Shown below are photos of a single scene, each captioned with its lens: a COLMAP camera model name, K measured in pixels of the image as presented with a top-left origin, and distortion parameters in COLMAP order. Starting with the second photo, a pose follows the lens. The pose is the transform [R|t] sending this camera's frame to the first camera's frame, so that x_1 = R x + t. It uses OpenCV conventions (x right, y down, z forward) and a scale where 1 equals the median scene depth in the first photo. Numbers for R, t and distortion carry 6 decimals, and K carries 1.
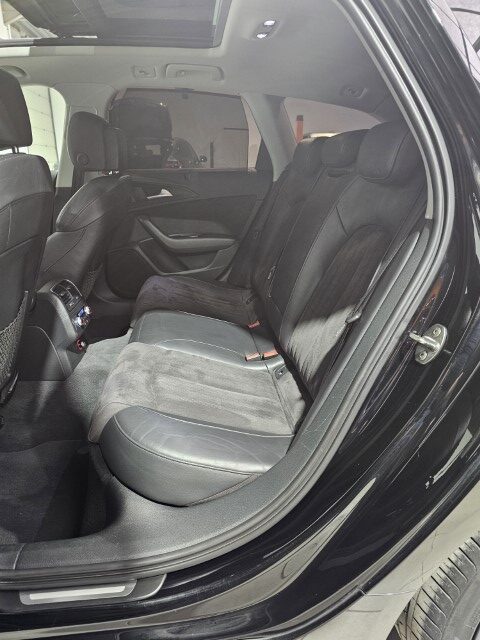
lens RADIAL K [[435.4, 0, 244.2], [0, 435.4, 324.9], [0, 0, 1]] dist [0.043456, -0.024707]
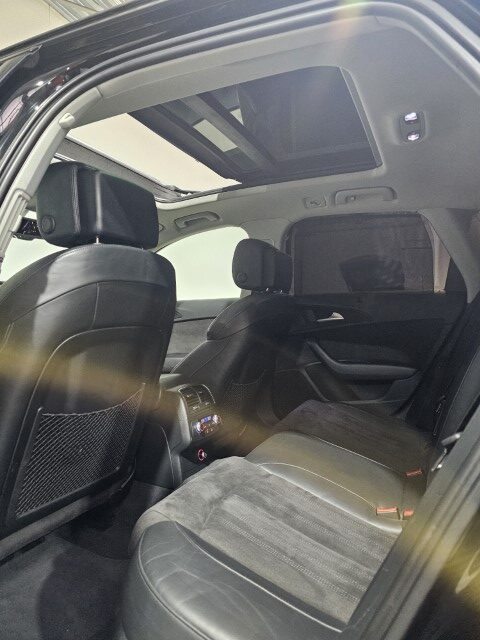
lens RADIAL K [[435.4, 0, 238.8], [0, 435.4, 320.2], [0, 0, 1]] dist [0.043456, -0.024707]
pose [[0.850898, 0.001089, -0.525329, 0.163081], [-0.184902, 0.936629, -0.297552, 0.034132], [0.491715, 0.350321, 0.797177, 0.169202]]
